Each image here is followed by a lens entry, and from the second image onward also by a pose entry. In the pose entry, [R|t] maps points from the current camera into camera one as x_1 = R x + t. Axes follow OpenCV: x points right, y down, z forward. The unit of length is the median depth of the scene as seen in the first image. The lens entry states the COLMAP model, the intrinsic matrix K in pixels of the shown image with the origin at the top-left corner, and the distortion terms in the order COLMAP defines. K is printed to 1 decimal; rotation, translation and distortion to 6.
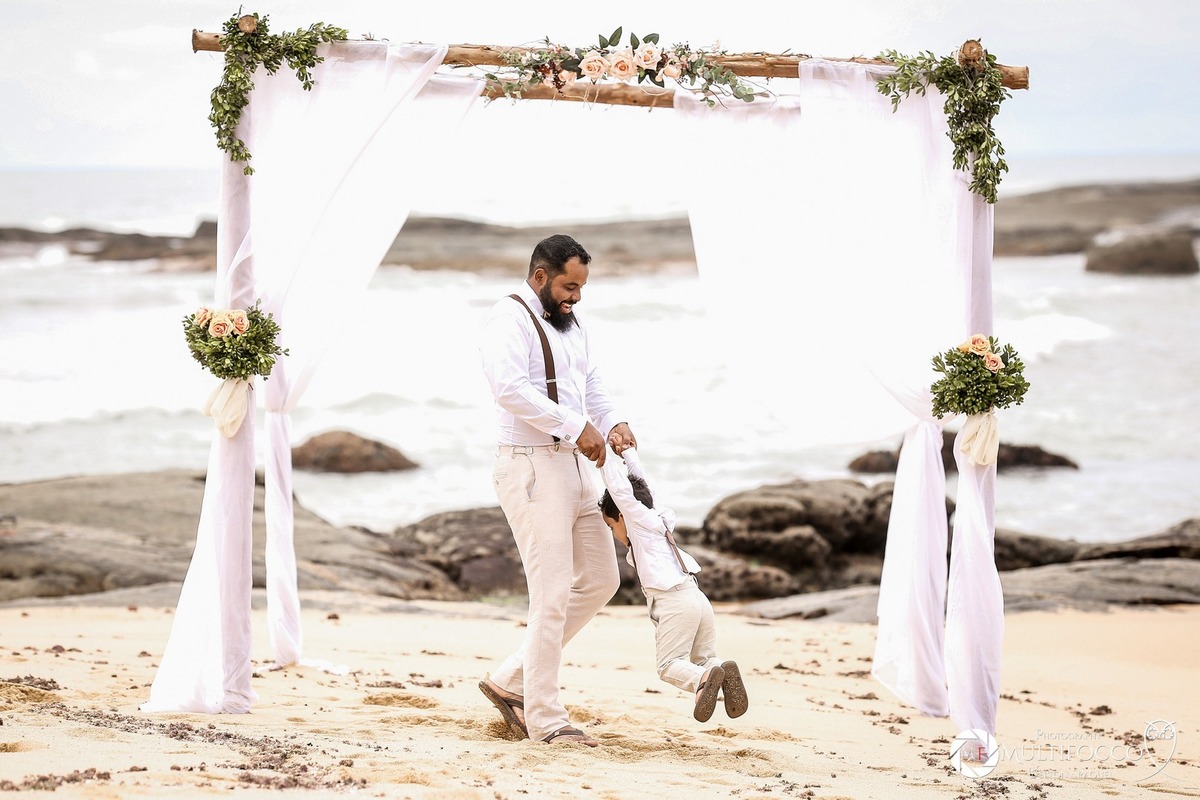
lens RADIAL K [[4548.1, 0, 595.5], [0, 4548.1, 398.4], [0, 0, 1]] dist [0.173281, 0.000000]
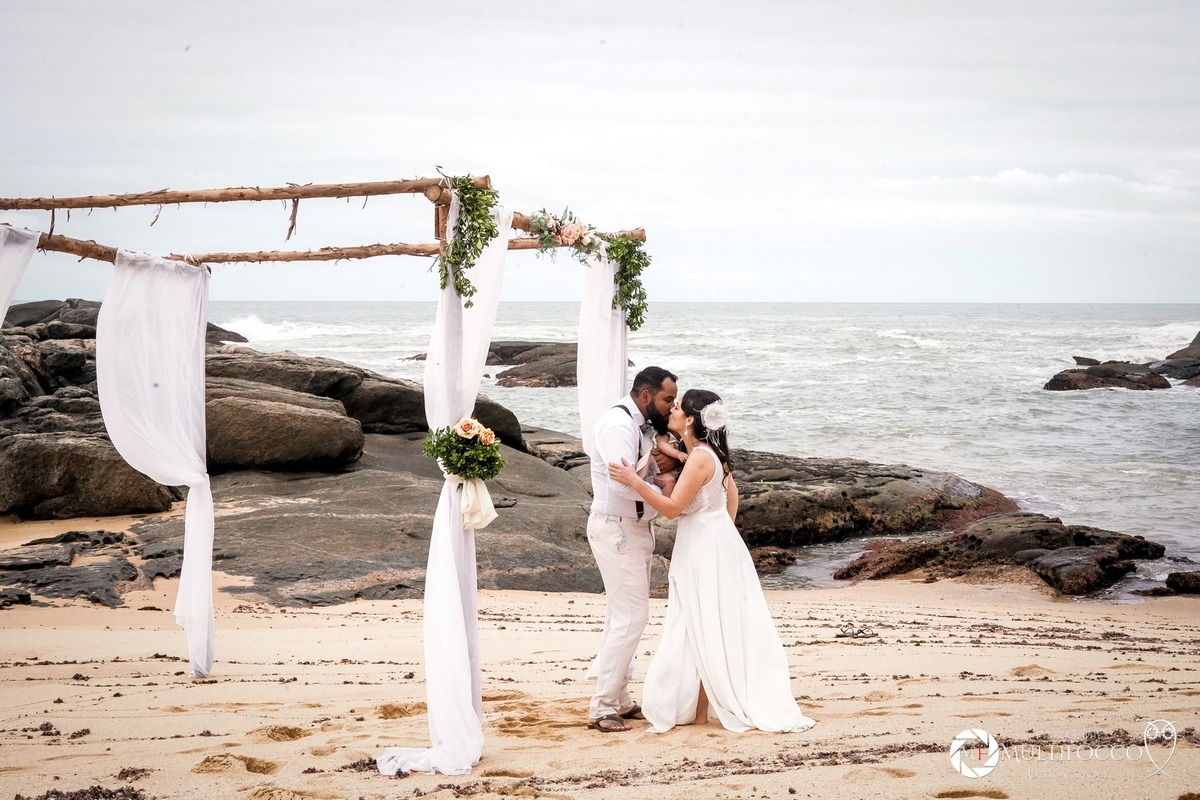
lens RADIAL K [[1733.3, 0, 593.4], [0, 1733.3, 399.4], [0, 0, 1]] dist [-0.028119, 0.000000]
pose [[0.296047, -0.041005, 0.954293, -0.497431], [0.046385, 0.998517, 0.028515, -0.036615], [-0.954046, 0.035823, 0.297510, 0.835618]]
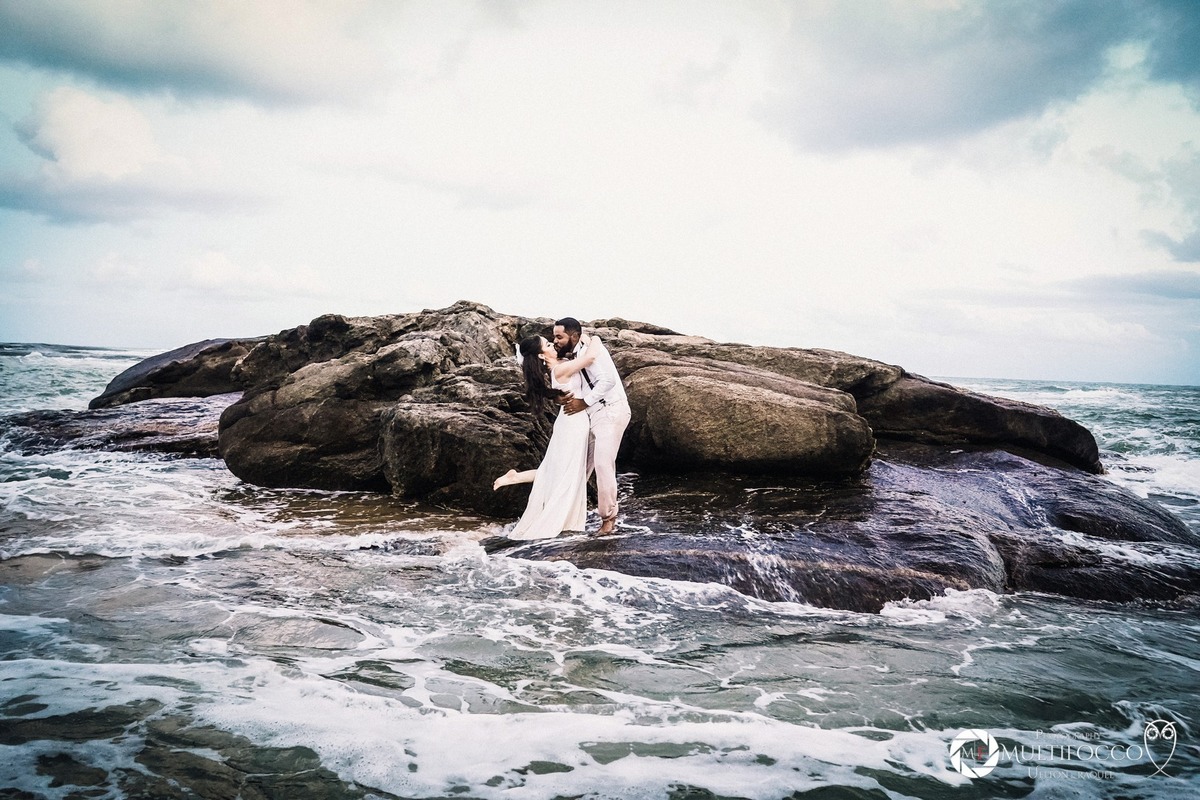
lens RADIAL K [[916.3, 0, 594.3], [0, 916.3, 400.5], [0, 0, 1]] dist [-0.012538, -0.001630]
pose [[0.737379, 0.011821, 0.675376, 0.239413], [-0.008481, 0.999930, -0.008242, 0.003776], [-0.675426, 0.000349, 0.737428, 1.119514]]
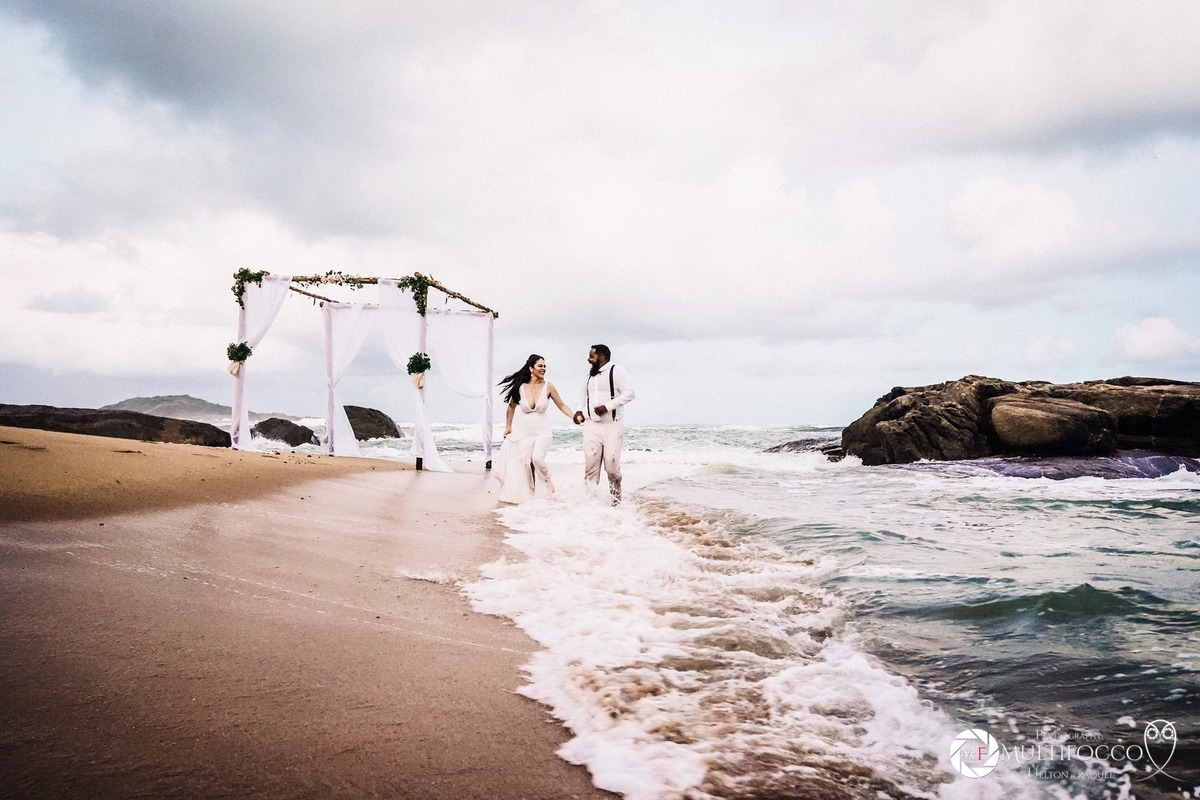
lens RADIAL K [[916.3, 0, 596.9], [0, 916.3, 405.7], [0, 0, 1]] dist [-0.012538, -0.001630]
pose [[0.977481, 0.019630, -0.210110, 0.383118], [-0.034555, 0.997114, -0.067601, 0.075089], [0.208177, 0.073339, 0.975338, 0.309009]]
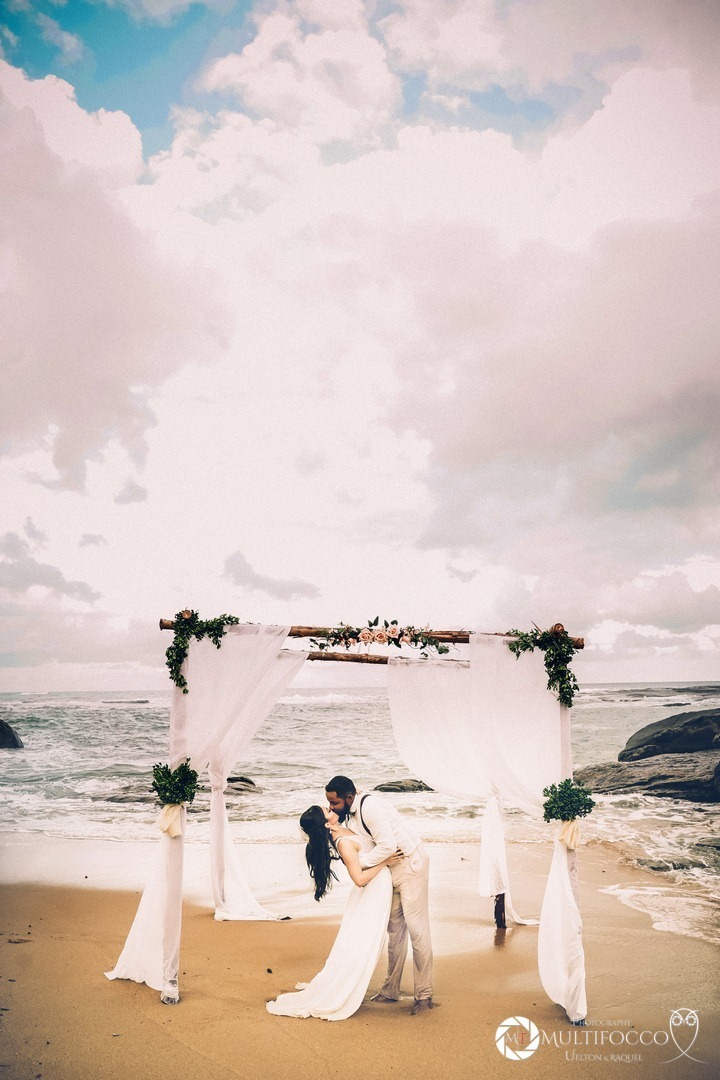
lens RADIAL K [[868.8, 0, 359.9], [0, 868.8, 544.3], [0, 0, 1]] dist [-0.026611, -0.002519]
pose [[0.999412, 0.003758, 0.034088, -0.015523], [0.003687, 0.976443, -0.215742, -0.031352], [-0.034096, 0.215741, 0.975855, 0.628075]]
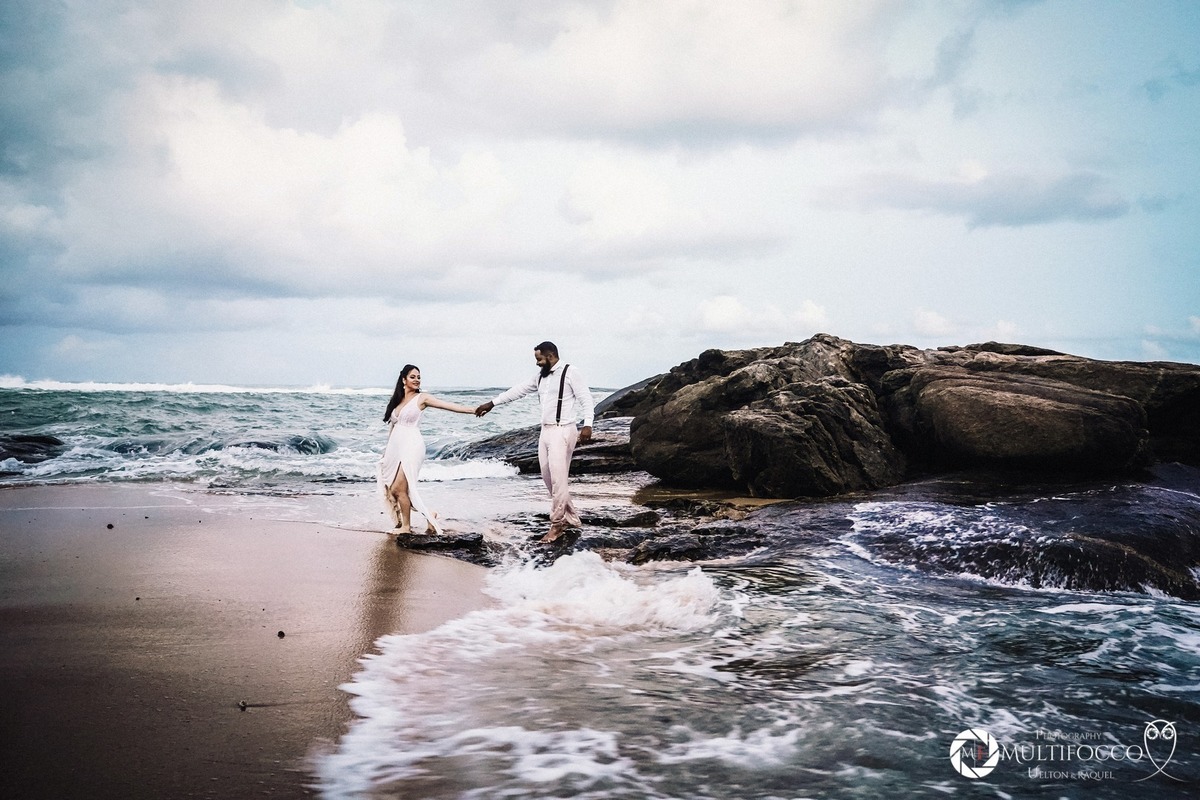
lens RADIAL K [[916.3, 0, 602.5], [0, 916.3, 389.6], [0, 0, 1]] dist [-0.012538, -0.001630]
pose [[0.978636, 0.027655, 0.203731, 0.262526], [-0.016698, 0.998330, -0.055305, 0.025730], [-0.204920, 0.050721, 0.977464, 0.909384]]
